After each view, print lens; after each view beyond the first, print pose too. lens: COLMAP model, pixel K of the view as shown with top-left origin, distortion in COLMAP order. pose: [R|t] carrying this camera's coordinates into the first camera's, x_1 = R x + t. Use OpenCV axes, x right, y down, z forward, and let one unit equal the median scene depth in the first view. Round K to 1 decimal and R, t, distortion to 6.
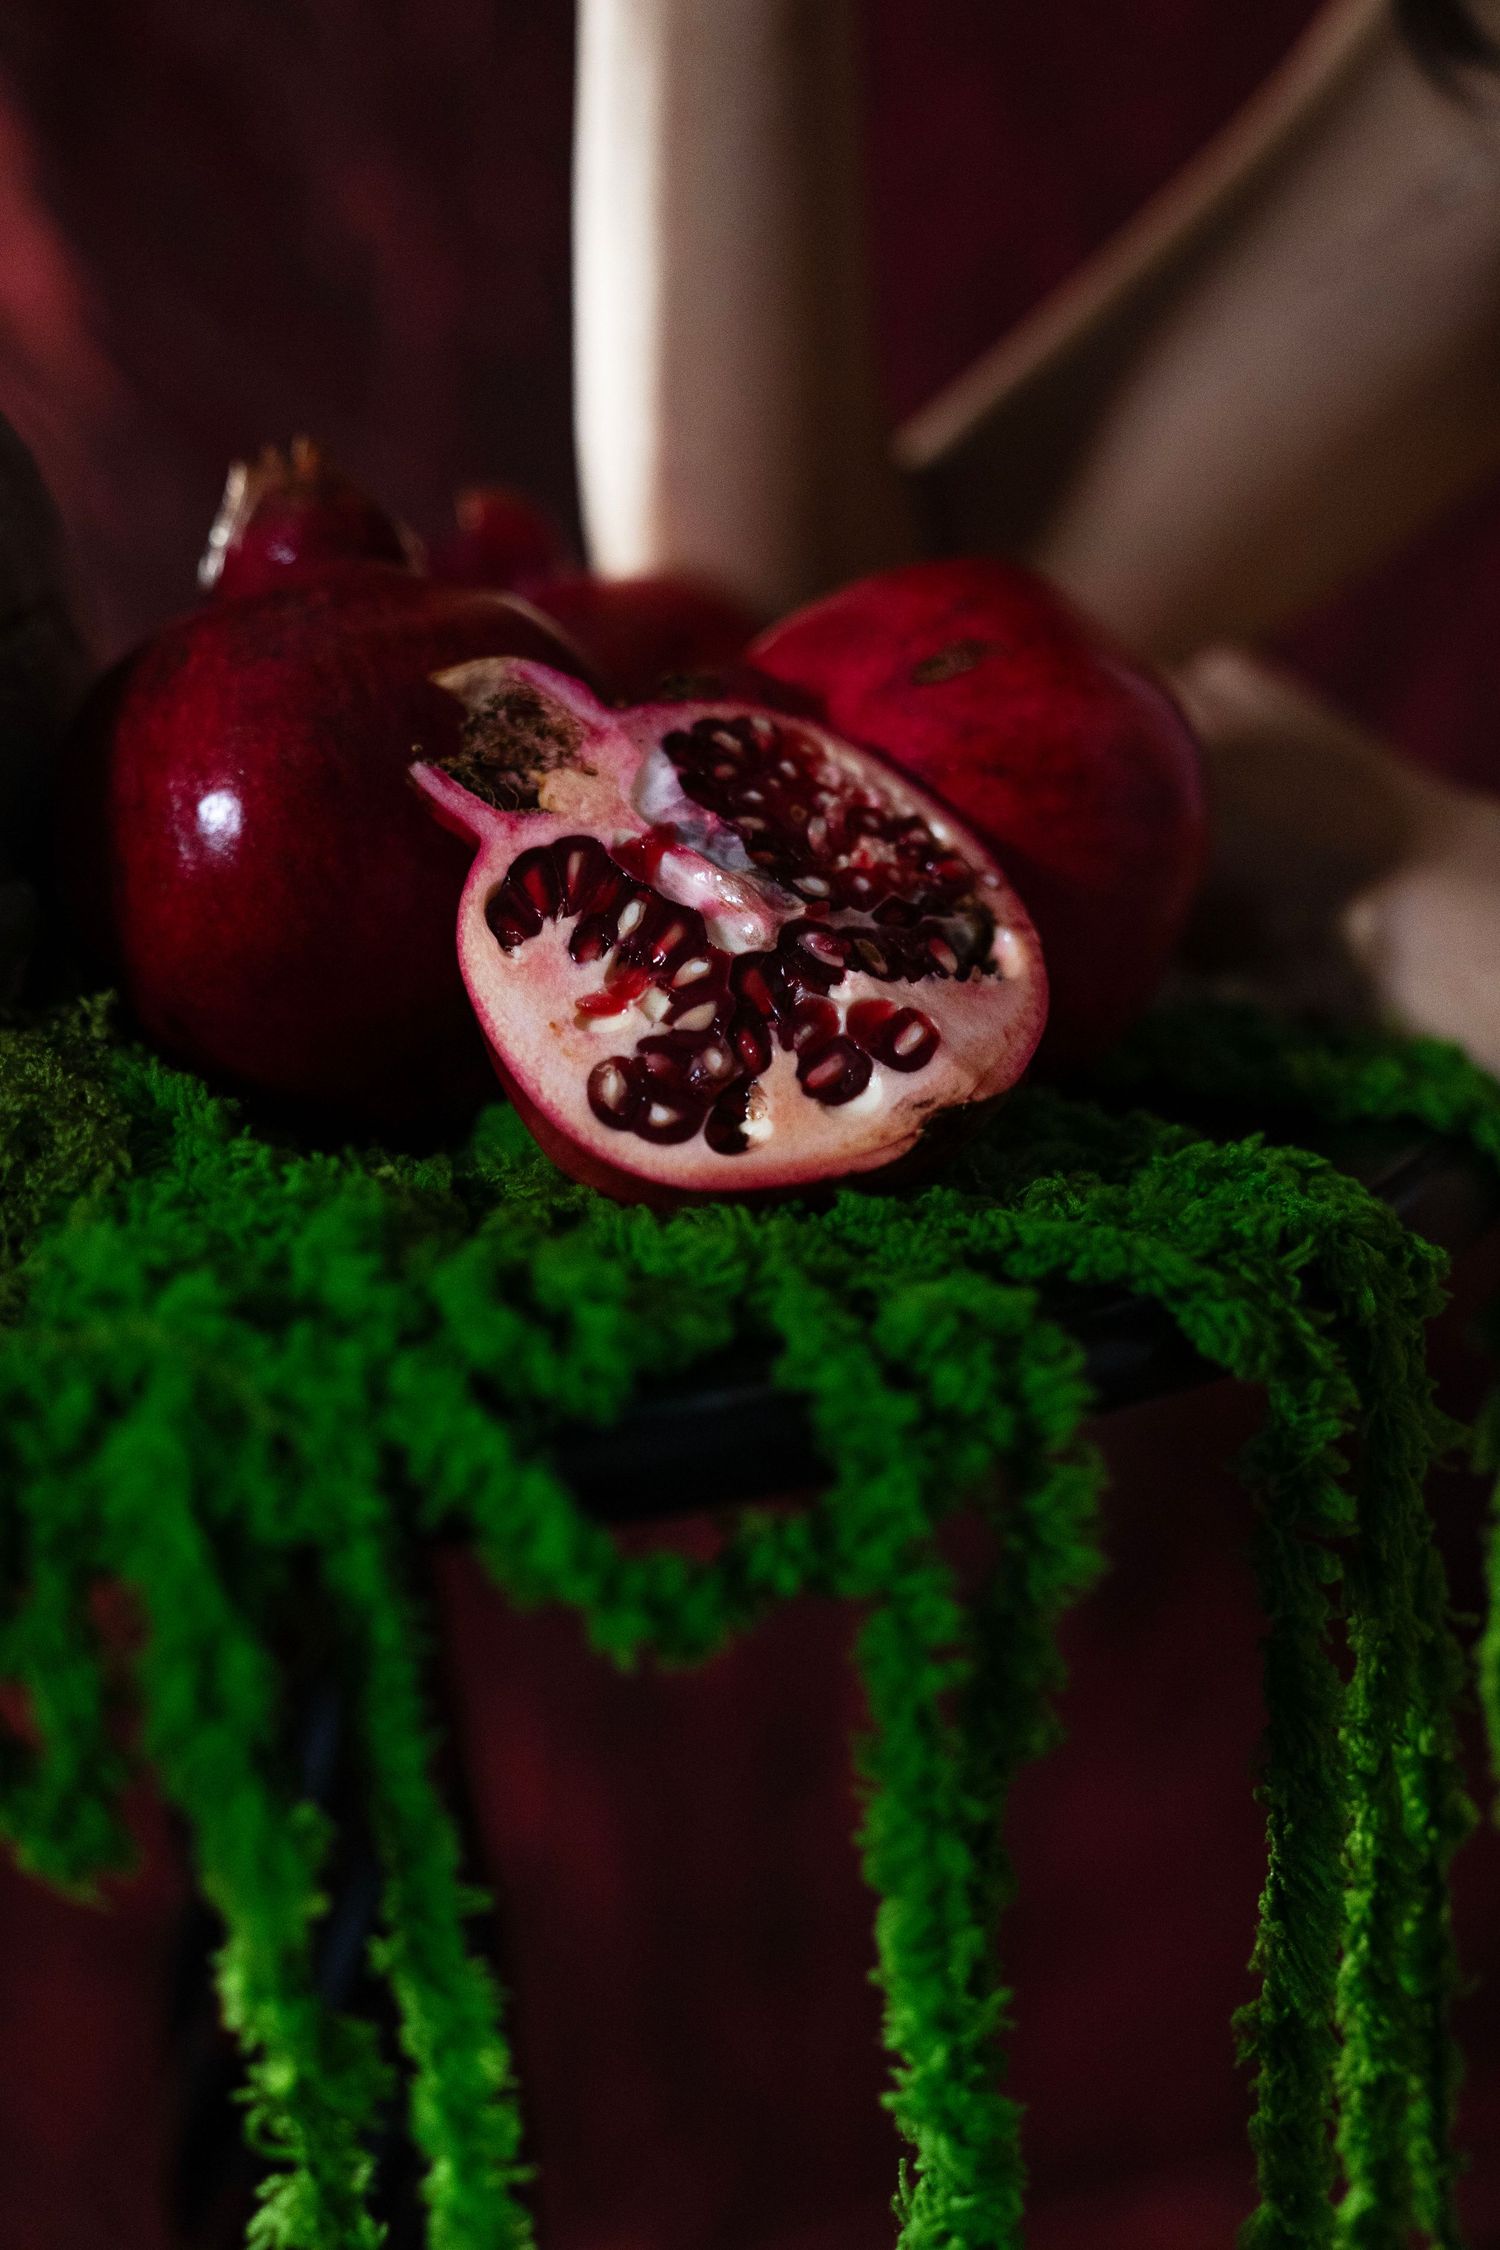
lens RADIAL K [[3202.5, 0, 747.4], [0, 3202.5, 1145.6], [0, 0, 1]] dist [0.086713, 0.000000]
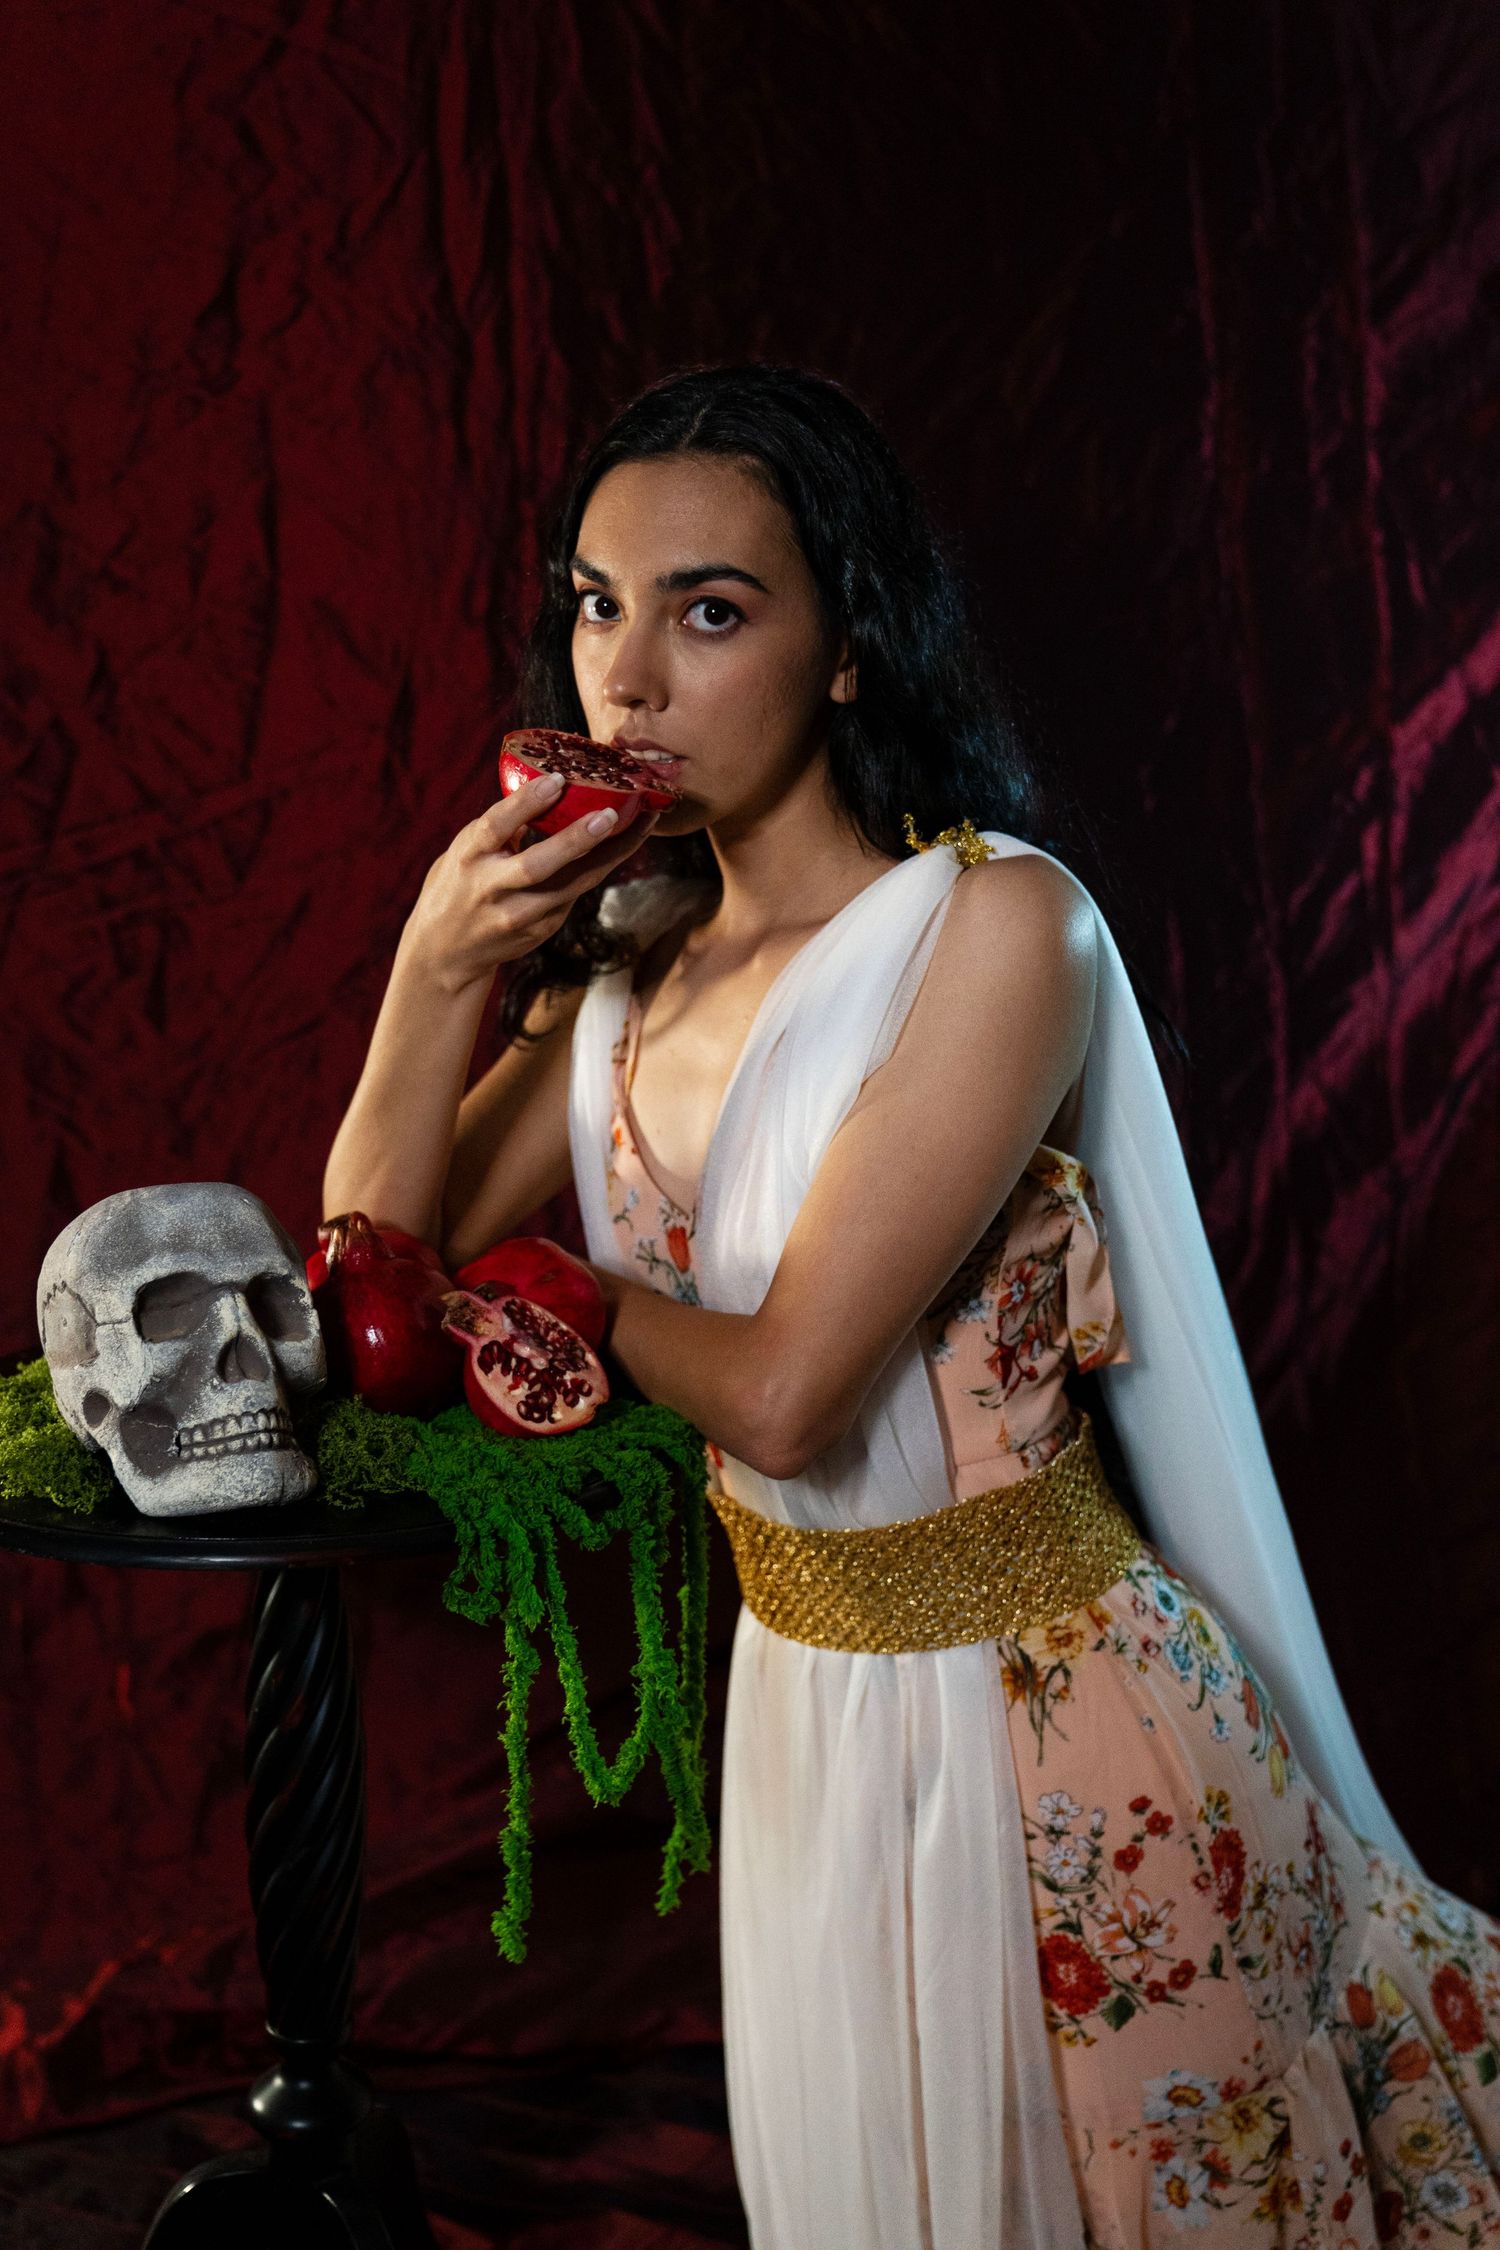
lens RADIAL K [[2912.0, 0, 766.4], [0, 2912.0, 1144.1], [0, 0, 1]] dist [0.080836, 0.000000]
pose [[0.849986, -0.055554, 0.523868, -1.566852], [0.077916, 0.996745, -0.020719, -0.233859], [-0.521012, 0.058429, 0.851547, -2.075508]]
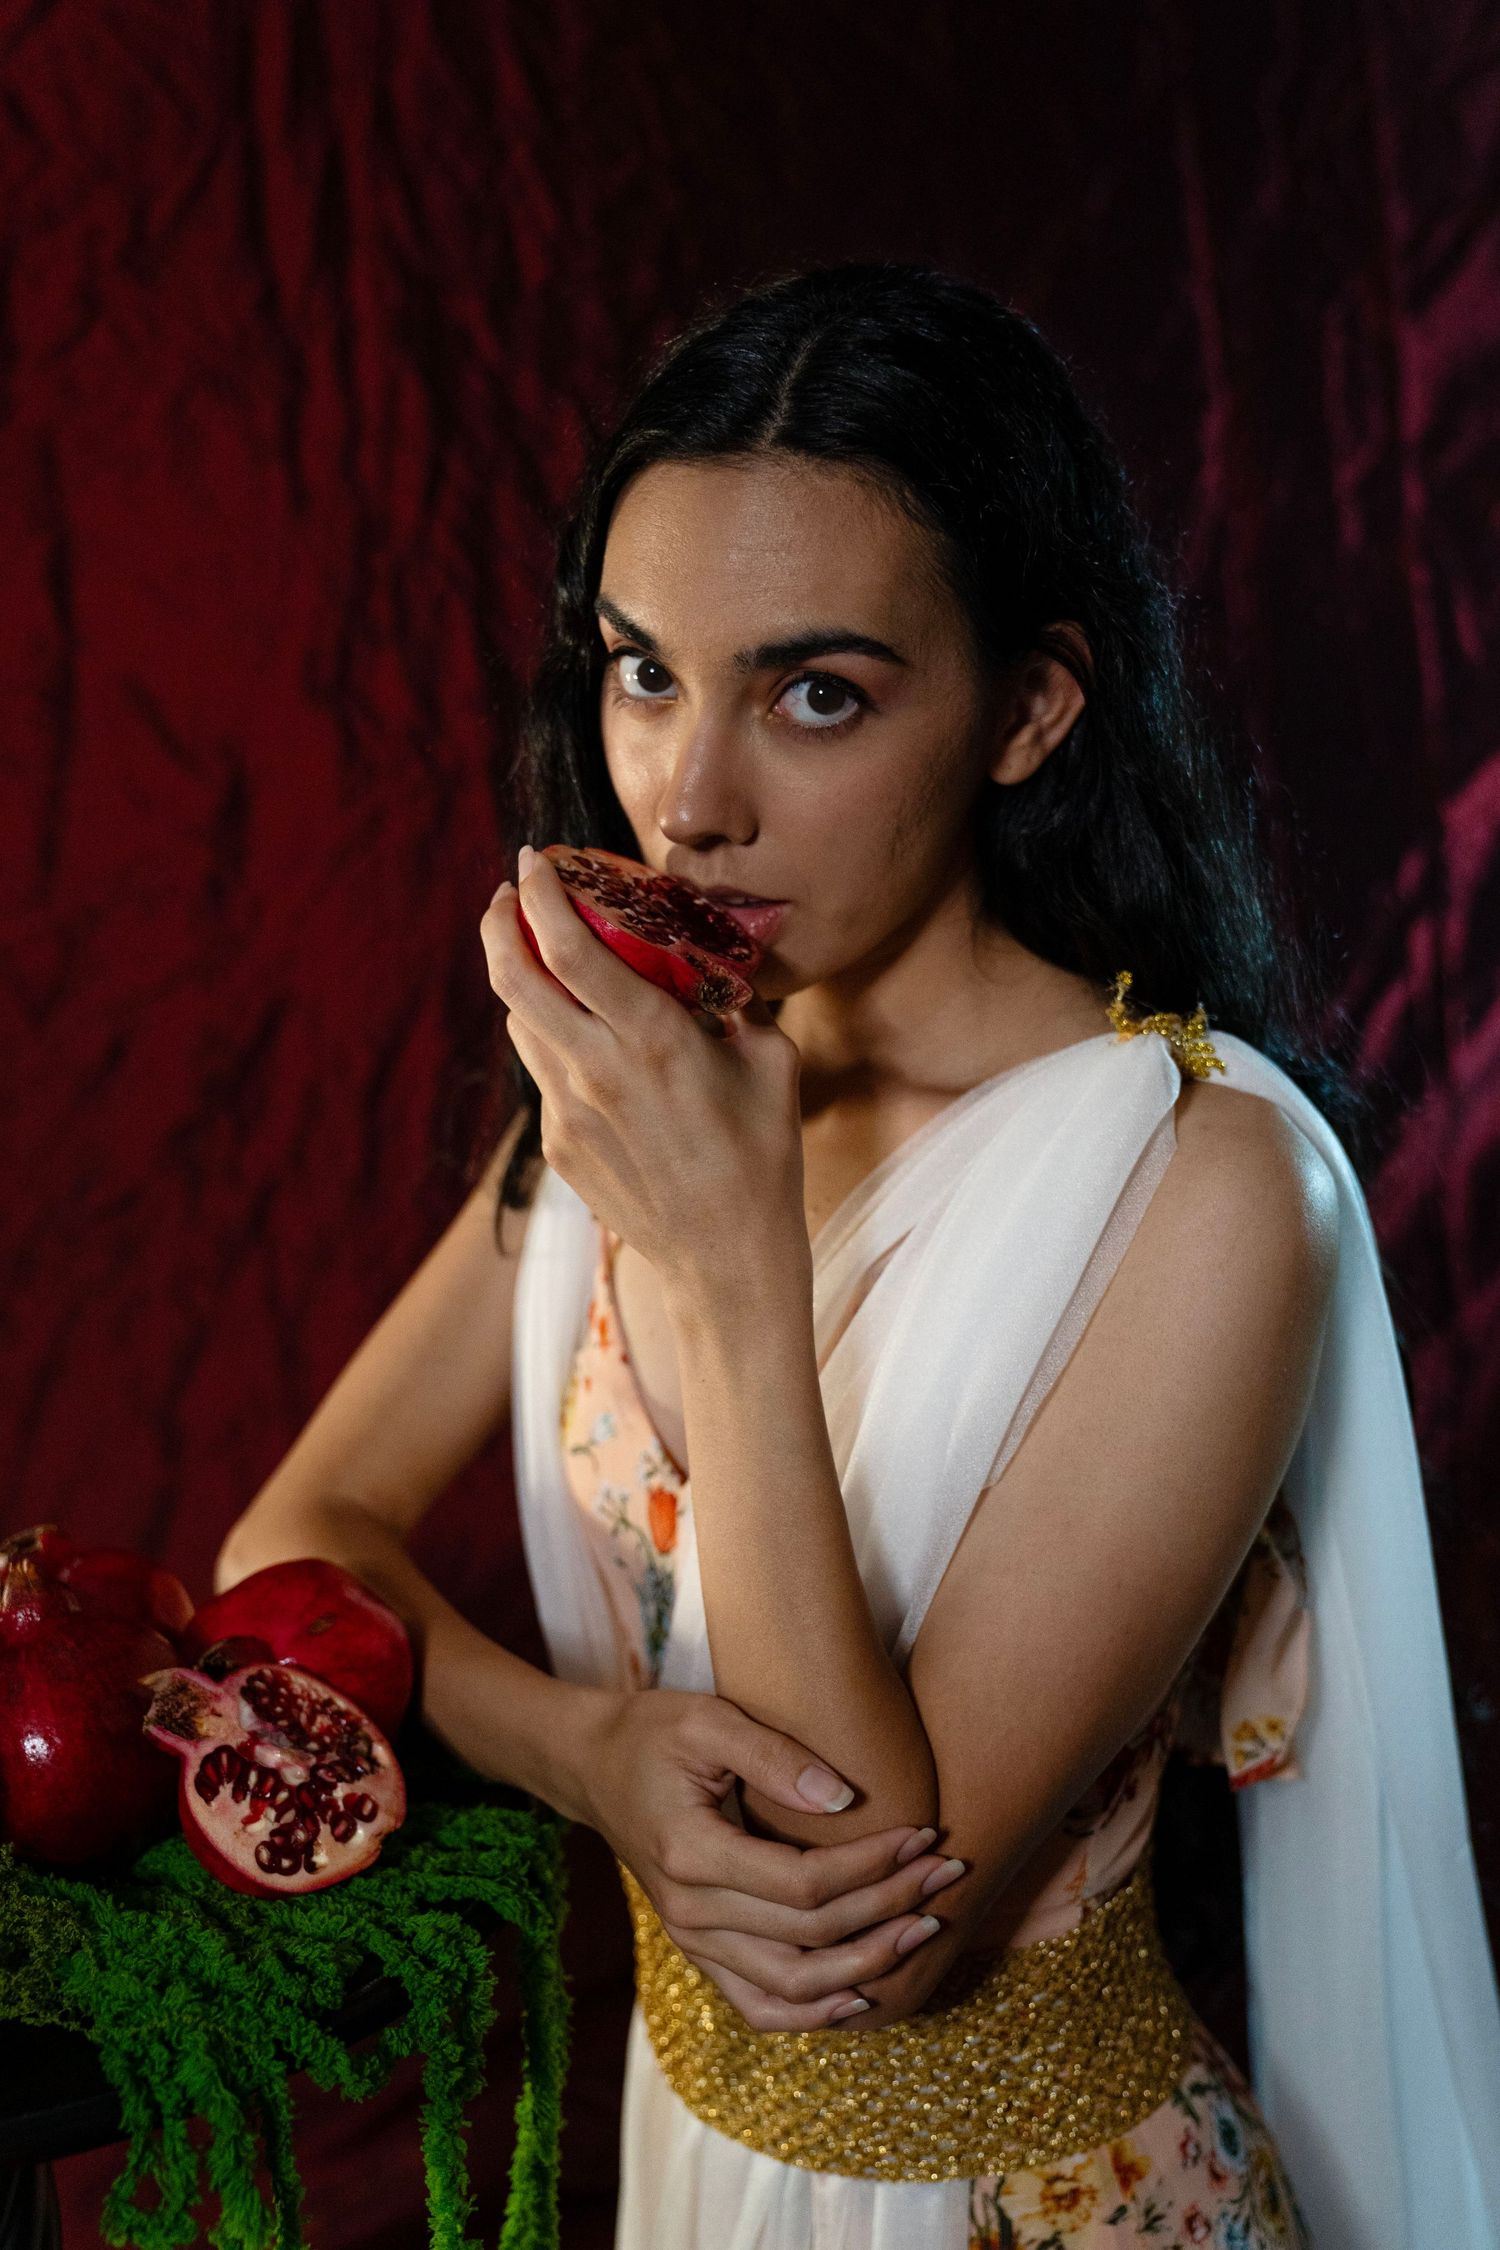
lens RADIAL K [[2562.4, 0, 744.9], [0, 2562.4, 1134.7], [0, 0, 1]] dist [0.015028, 0.000000]
pose [[0.853281, -0.060002, 0.517988, -0.710984], [0.099189, 0.993897, -0.048265, -0.433908], [-0.511931, 0.092562, 0.854025, -0.922091]]
